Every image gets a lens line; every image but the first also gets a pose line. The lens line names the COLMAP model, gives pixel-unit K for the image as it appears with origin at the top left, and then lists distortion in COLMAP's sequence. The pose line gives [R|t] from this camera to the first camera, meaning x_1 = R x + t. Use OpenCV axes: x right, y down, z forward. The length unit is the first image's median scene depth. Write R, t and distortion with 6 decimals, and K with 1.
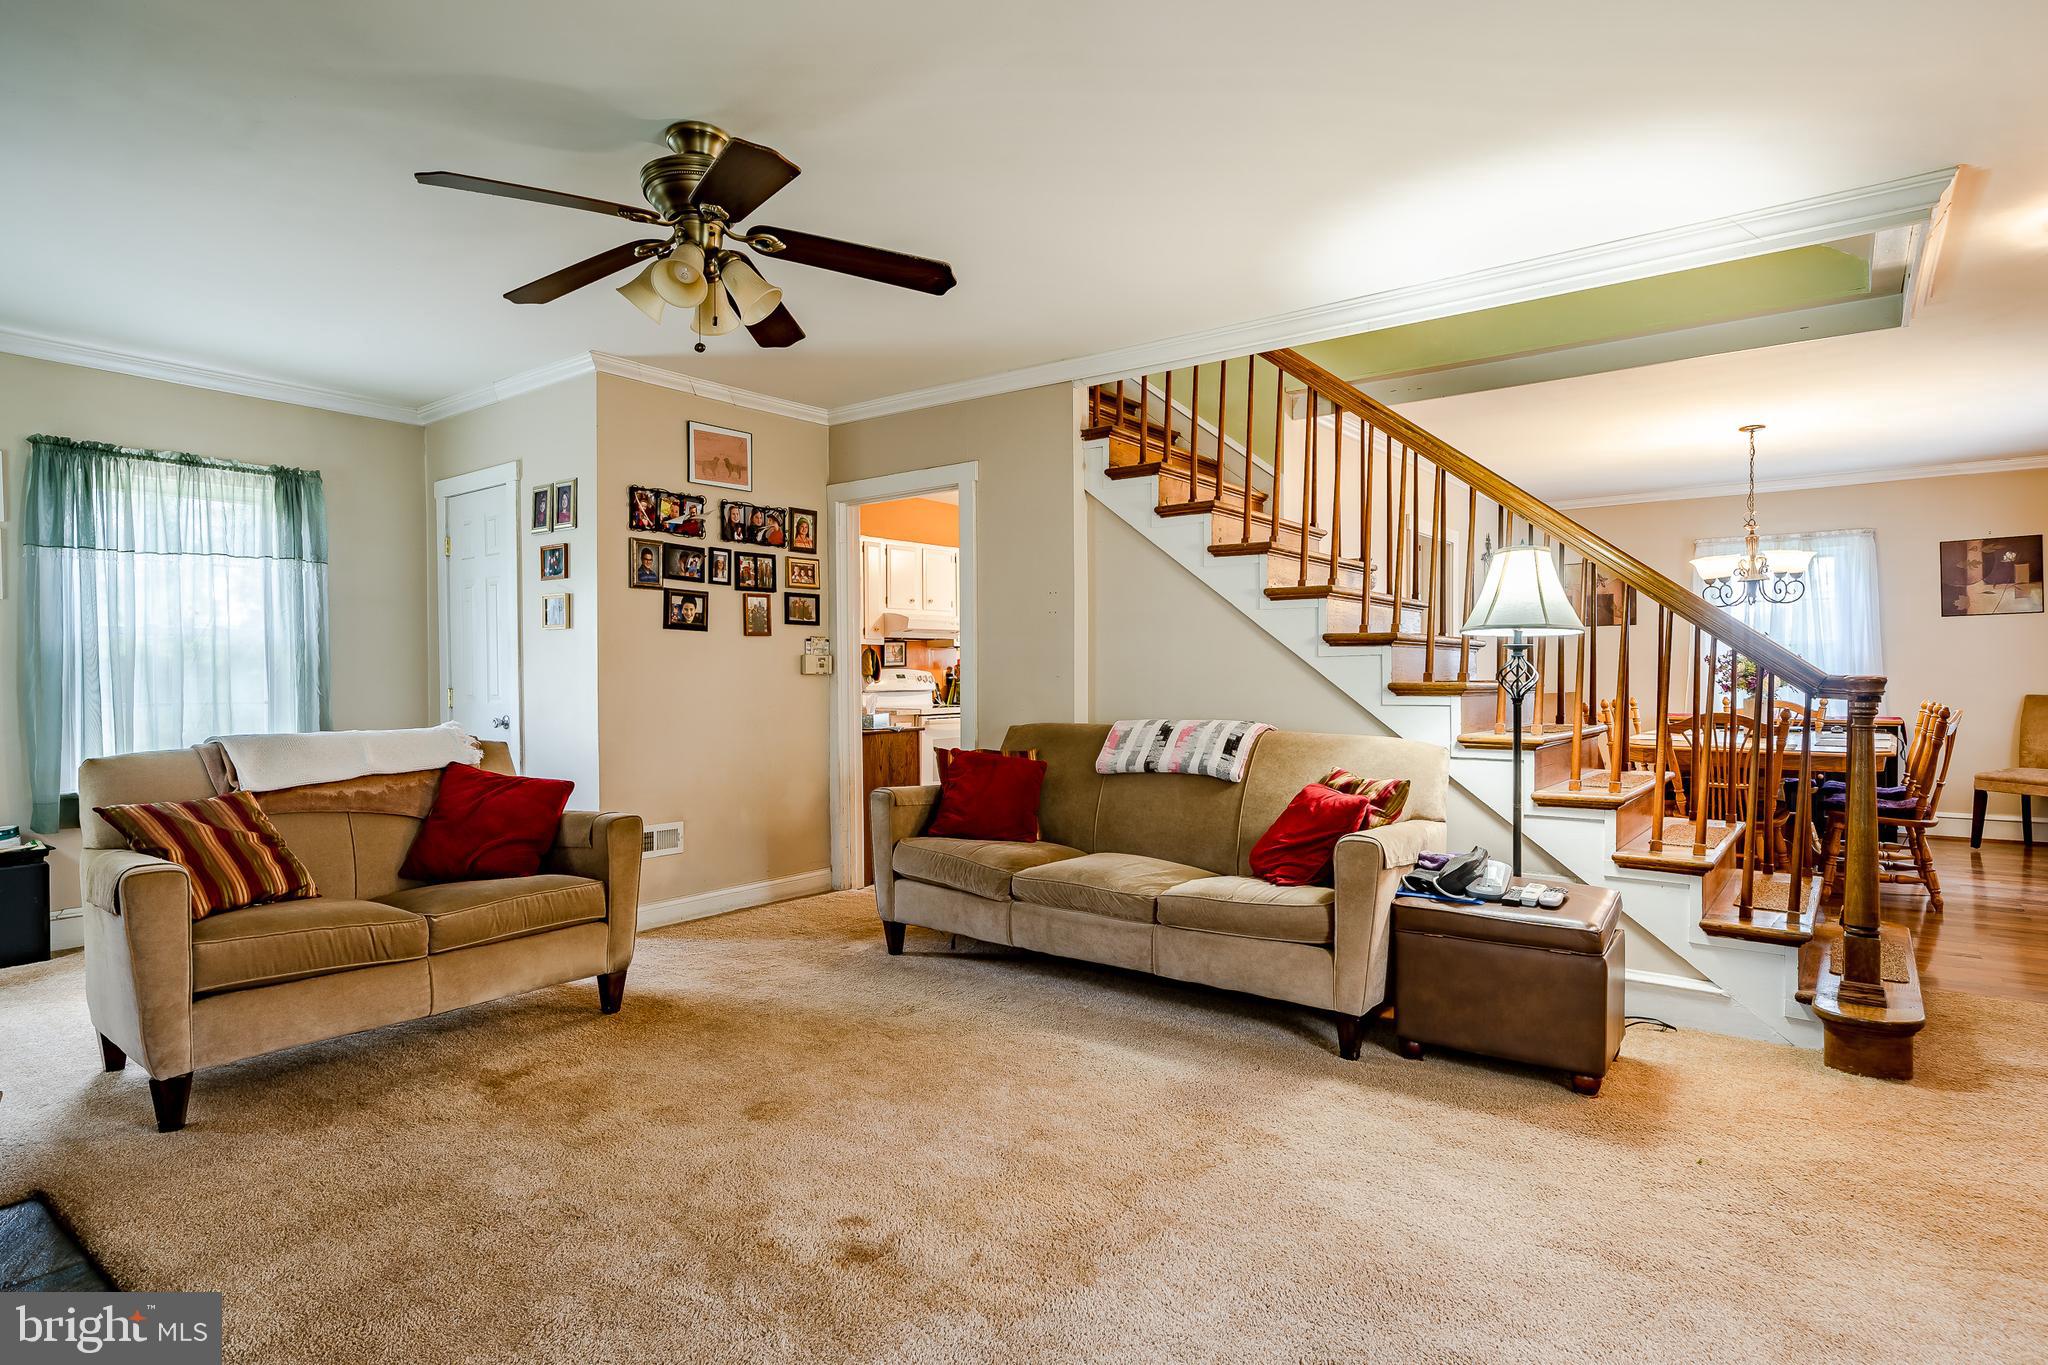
lens RADIAL K [[1072.9, 0, 1019.3], [0, 1072.9, 691.7], [0, 0, 1]] dist [-0.000972, -0.000101]
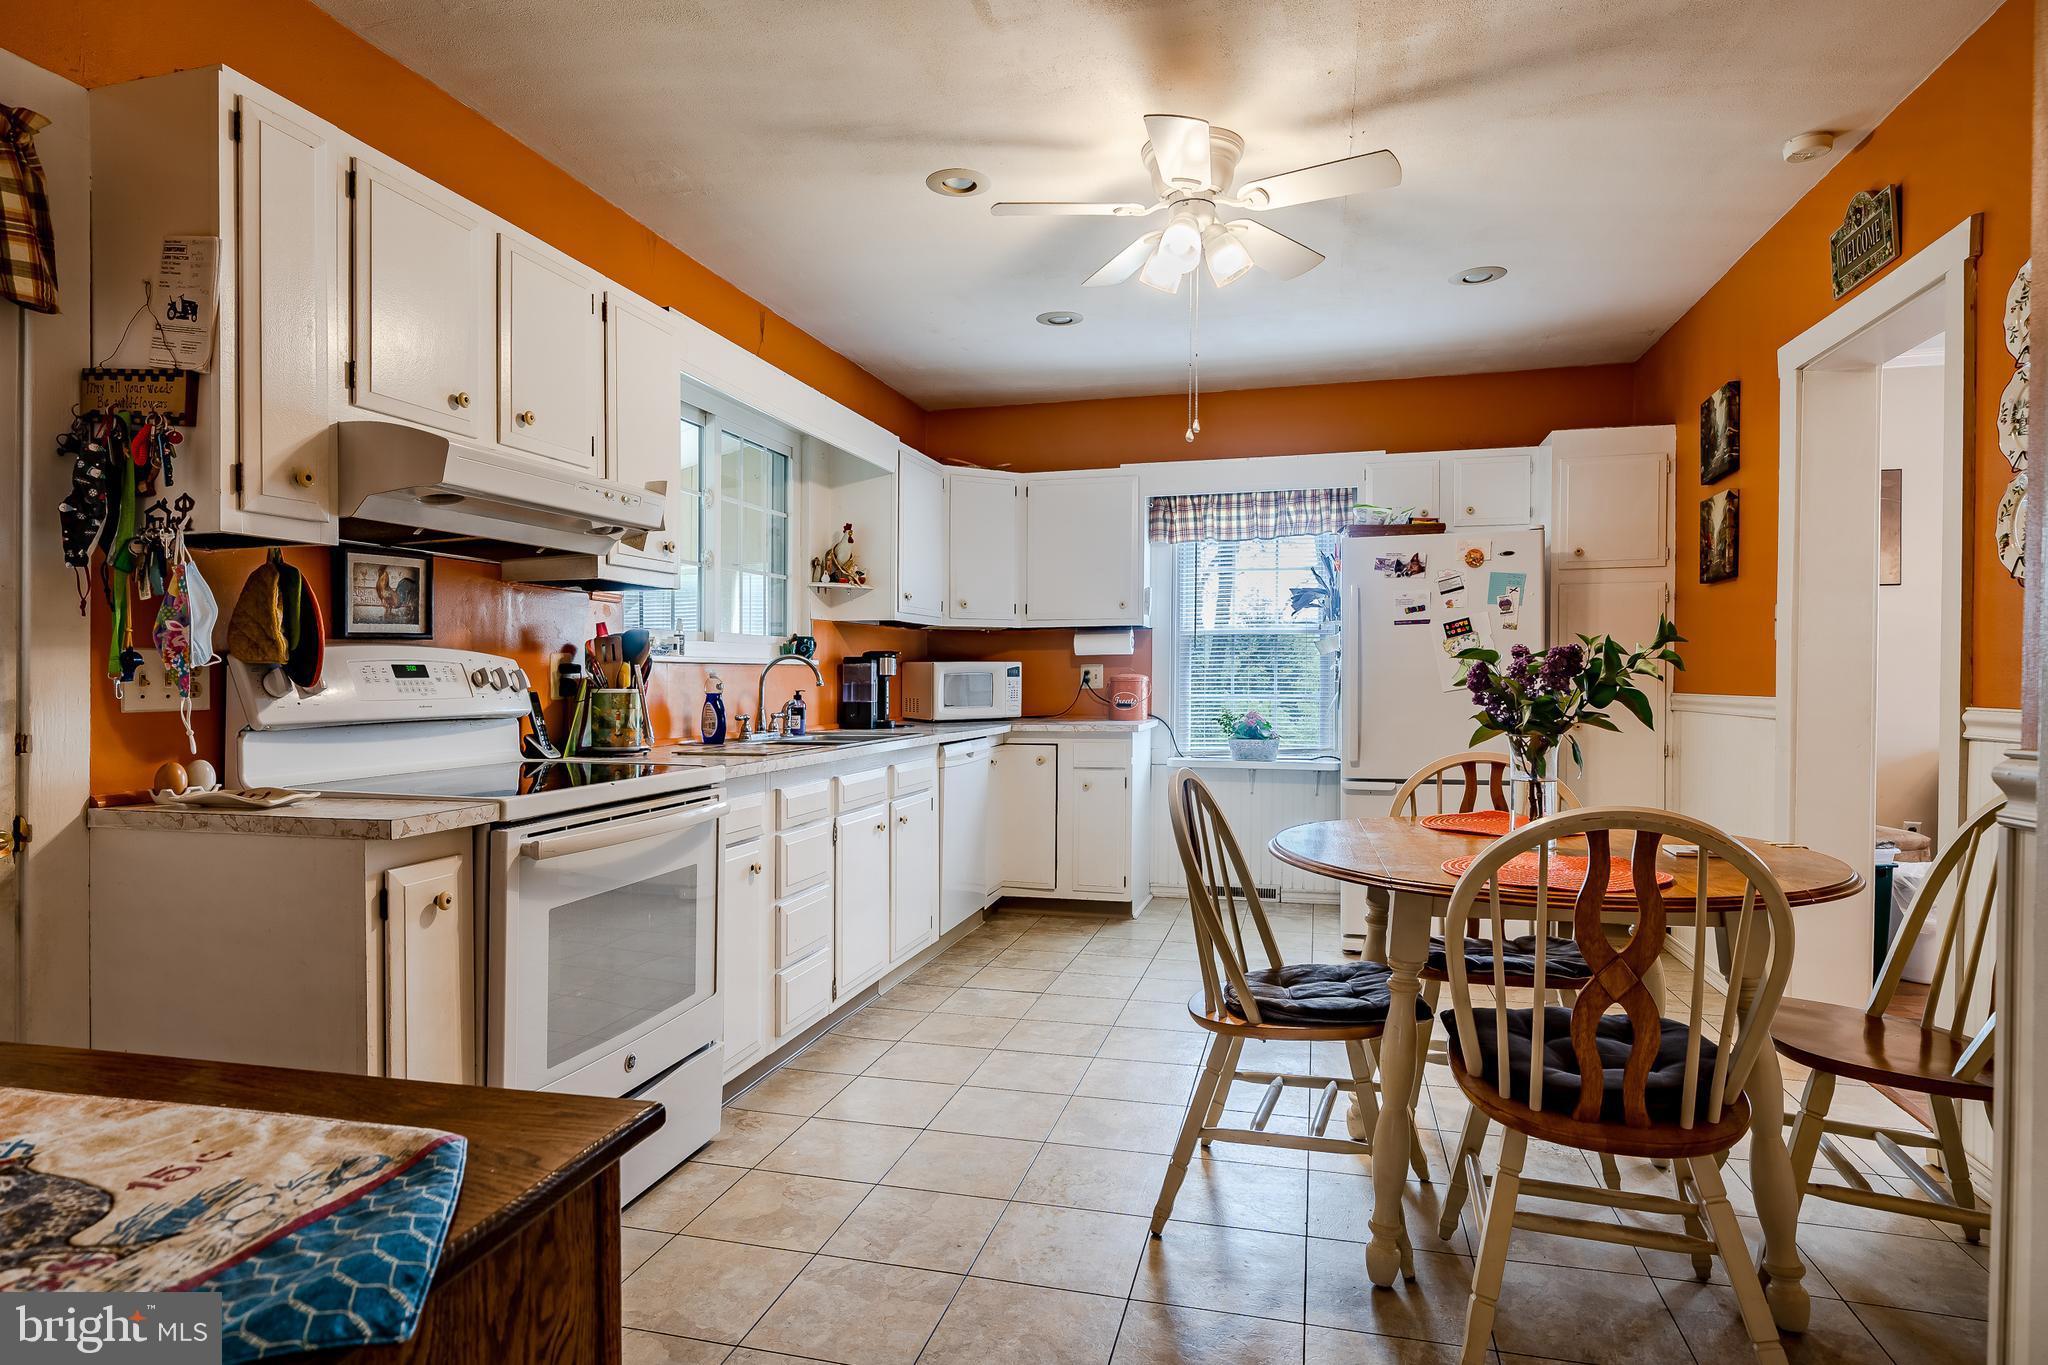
lens RADIAL K [[1114.5, 0, 996.6], [0, 1114.5, 675.0], [0, 0, 1]] dist [0.002241, 0.000525]
pose [[0.928404, 0.002505, 0.371564, -0.119724], [0.002930, 0.999897, -0.014064, -0.013861], [-0.371560, 0.014146, 0.928301, 1.049106]]
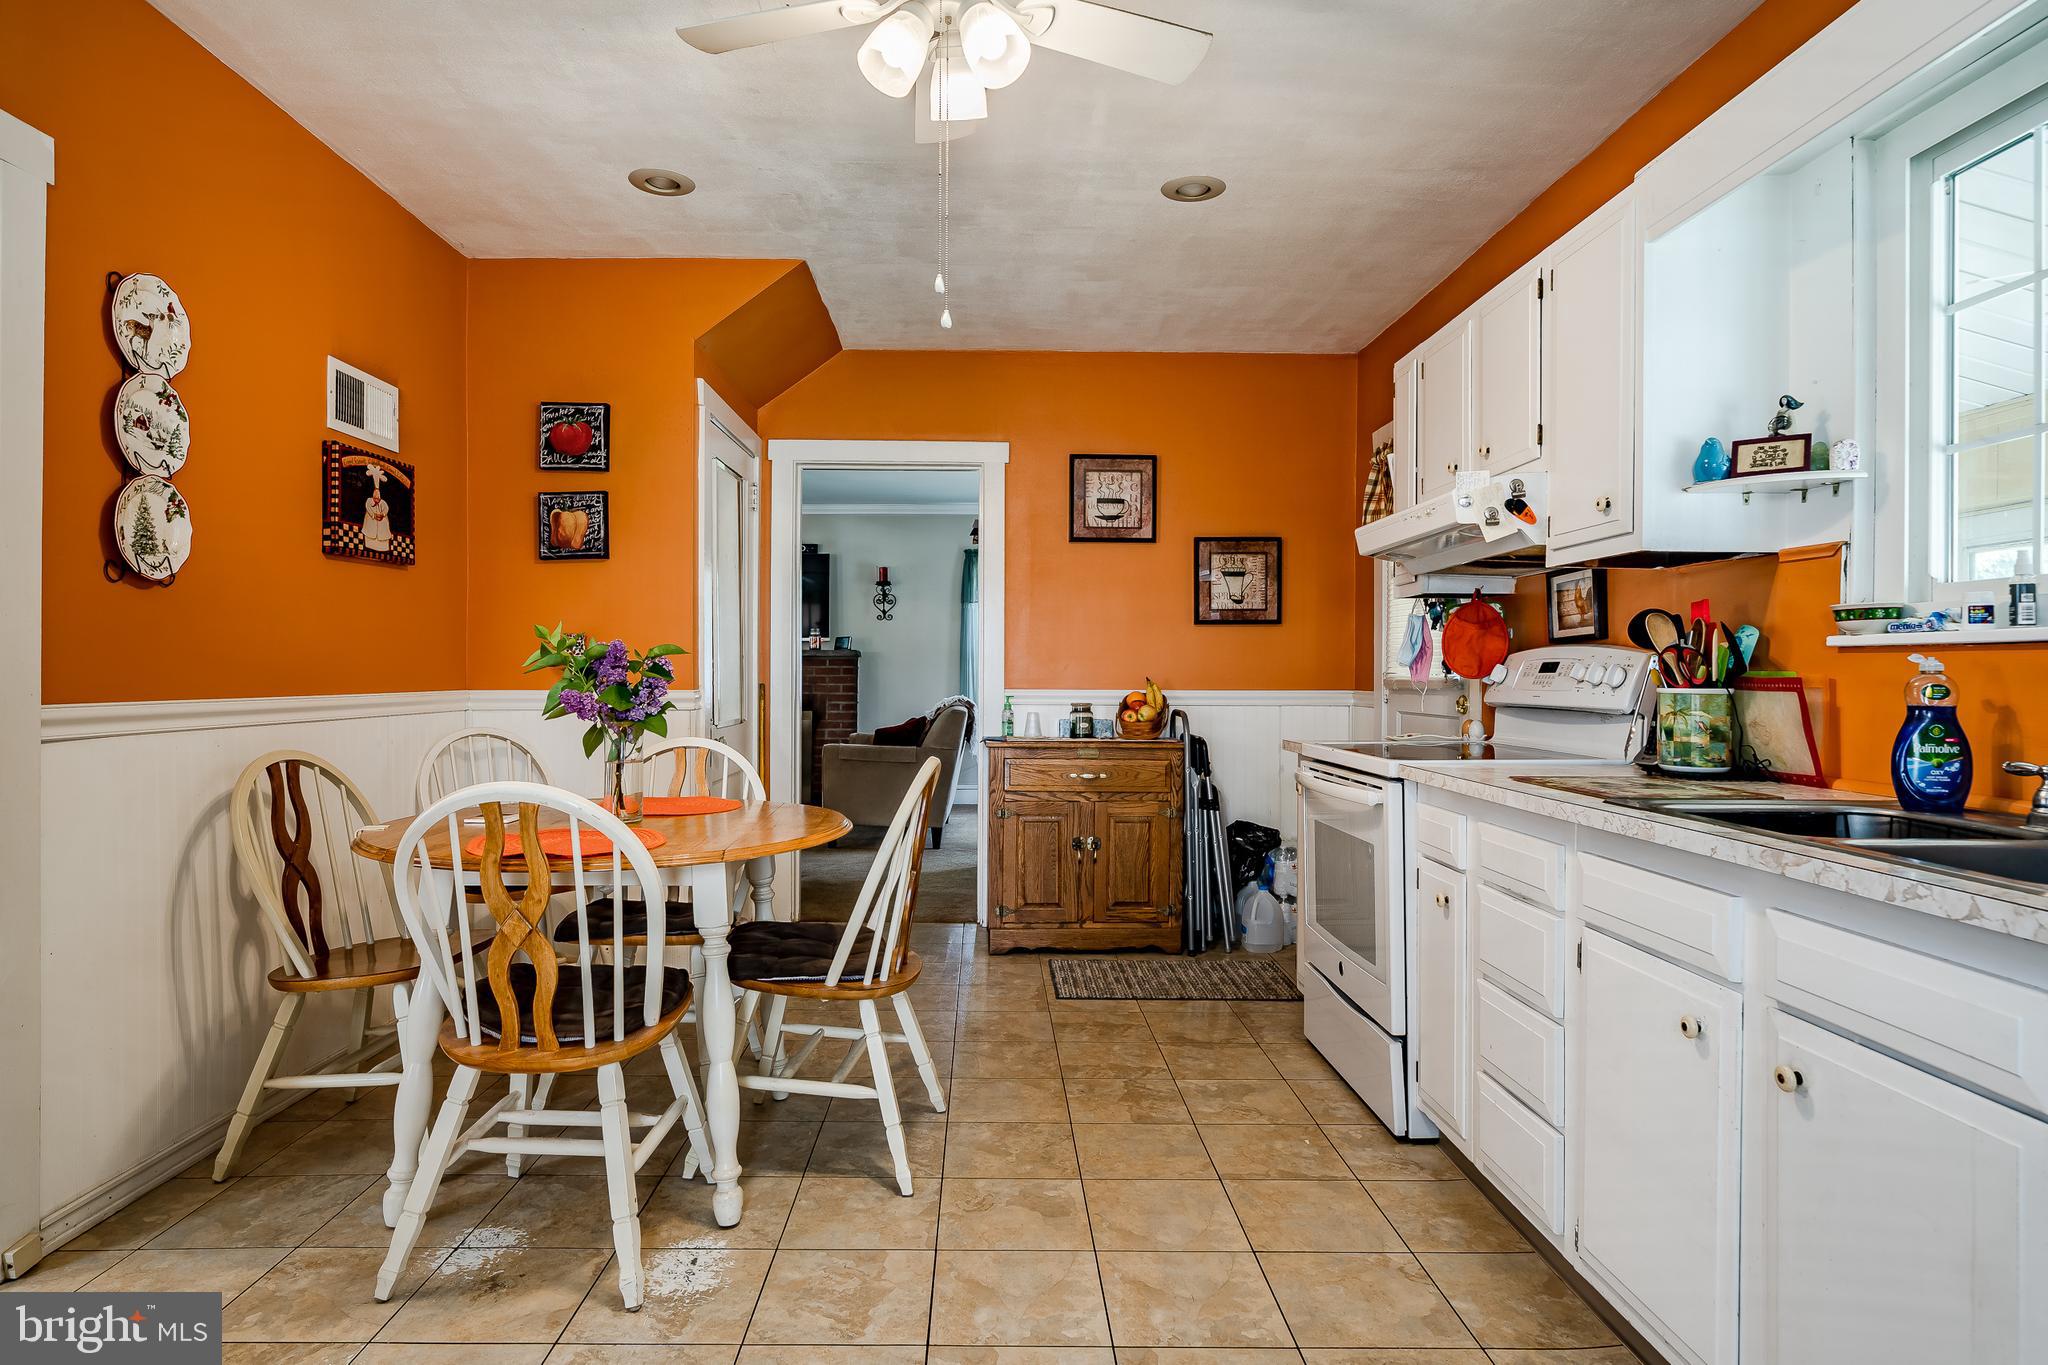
lens RADIAL K [[1114.5, 0, 996.6], [0, 1114.5, 675.0], [0, 0, 1]] dist [0.002241, 0.000525]
pose [[-0.783778, 0.000424, -0.621042, 0.422580], [-0.010574, 0.999846, 0.014027, -0.024397], [0.620952, 0.017561, -0.783652, 1.877752]]
